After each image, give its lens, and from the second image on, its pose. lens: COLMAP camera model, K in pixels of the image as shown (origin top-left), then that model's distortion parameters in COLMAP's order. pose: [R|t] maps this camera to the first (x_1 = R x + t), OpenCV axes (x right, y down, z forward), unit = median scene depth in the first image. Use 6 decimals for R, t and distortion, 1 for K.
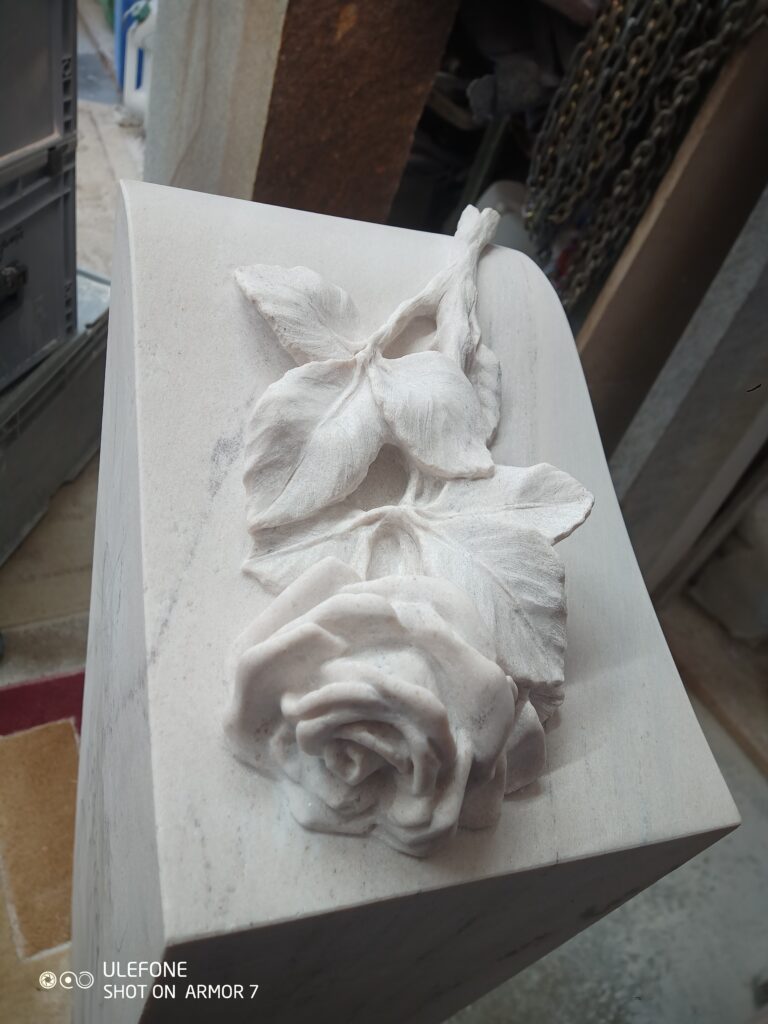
lens RADIAL K [[773.7, 0, 381.4], [0, 773.7, 510.1], [0, 0, 1]] dist [0.077377, -0.121519]
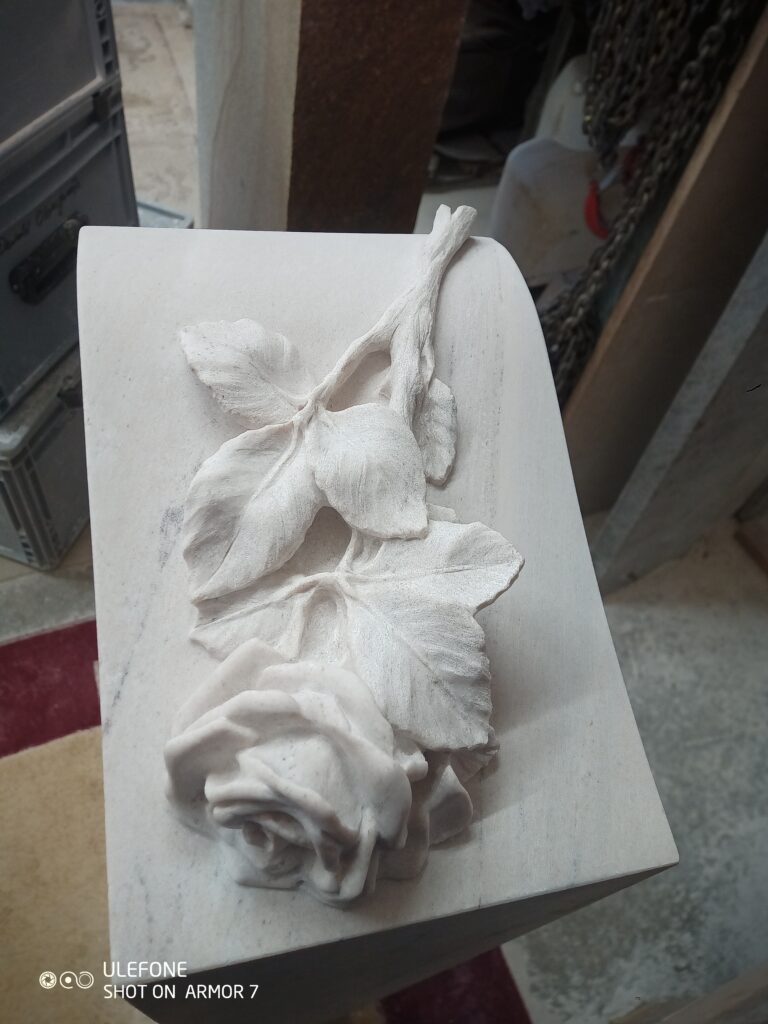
lens RADIAL K [[771.6, 0, 380.8], [0, 771.6, 510.3], [0, 0, 1]] dist [0.087615, -0.147884]
pose [[0.989262, -0.029881, -0.143064, 0.239029], [0.050287, 0.988700, 0.141224, -0.232392], [0.137227, -0.146902, 0.979586, 0.001651]]
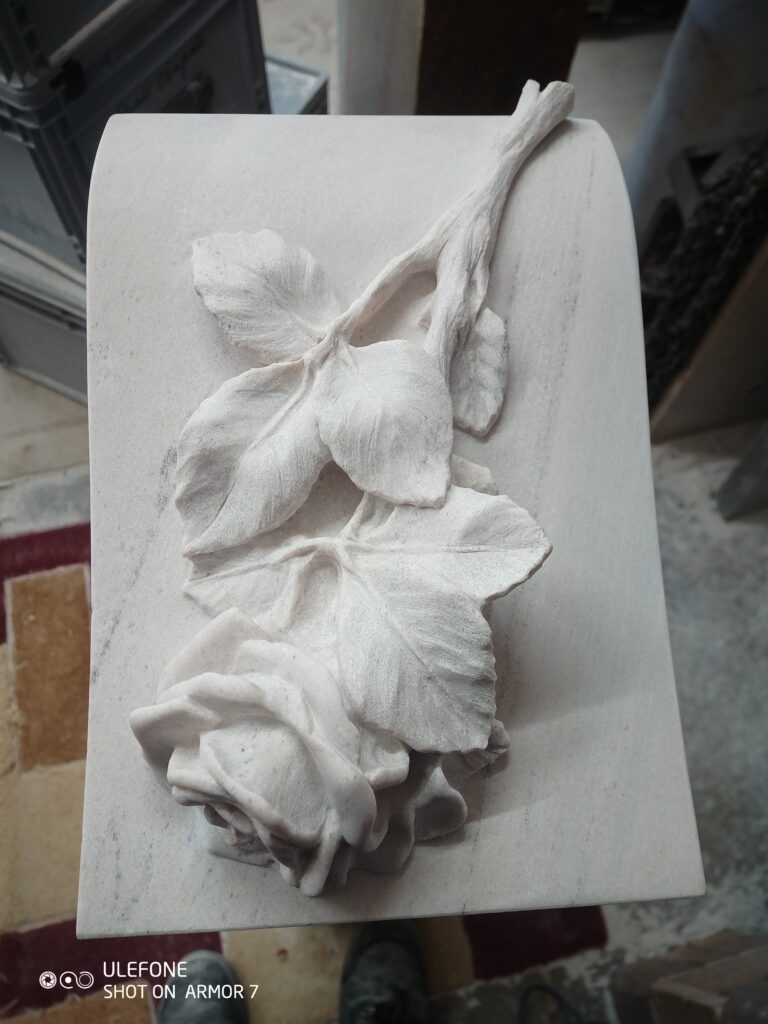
lens RADIAL K [[777.9, 0, 380.7], [0, 777.9, 510.9], [0, 0, 1]] dist [0.077423, -0.139863]
pose [[0.945081, 0.077319, -0.317560, 0.370331], [0.019015, 0.956962, 0.289590, -0.305827], [0.326284, -0.279724, 0.902936, 0.186651]]
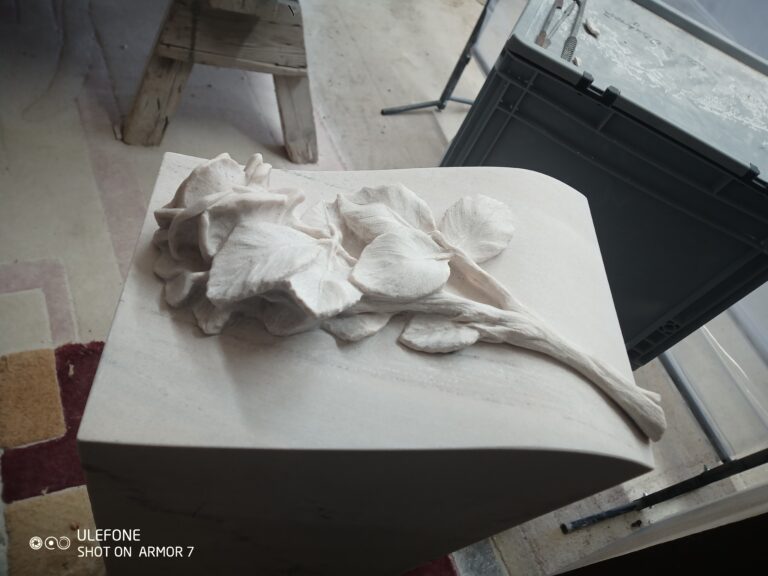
lens RADIAL K [[570.6, 0, 387.7], [0, 570.6, 282.8], [0, 0, 1]] dist [0.096773, -0.136802]
pose [[-0.140783, 0.549826, -0.823329, 1.088418], [-0.924184, 0.225255, 0.308455, -0.473322], [0.355055, 0.804333, 0.476429, 0.516391]]
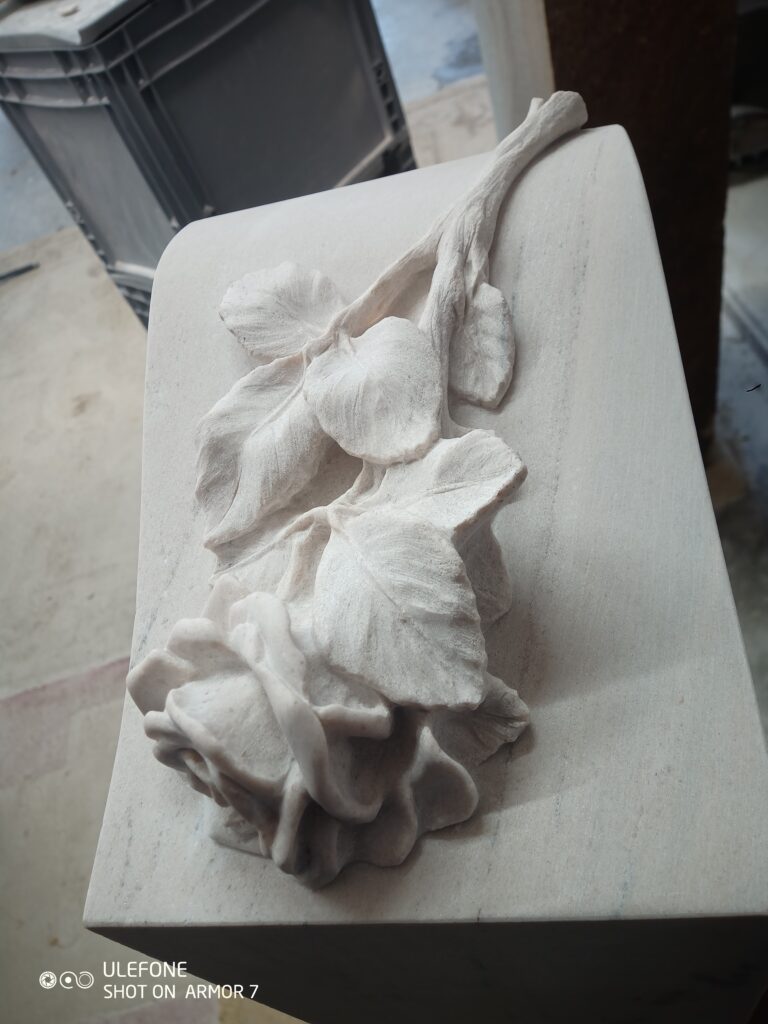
lens RADIAL K [[771.6, 0, 380.8], [0, 771.6, 510.3], [0, 0, 1]] dist [0.087615, -0.147884]
pose [[0.794118, -0.106786, -0.598309, 0.625968], [0.151439, 0.988160, 0.024635, -0.013423], [0.588594, -0.110170, 0.800887, 0.298115]]
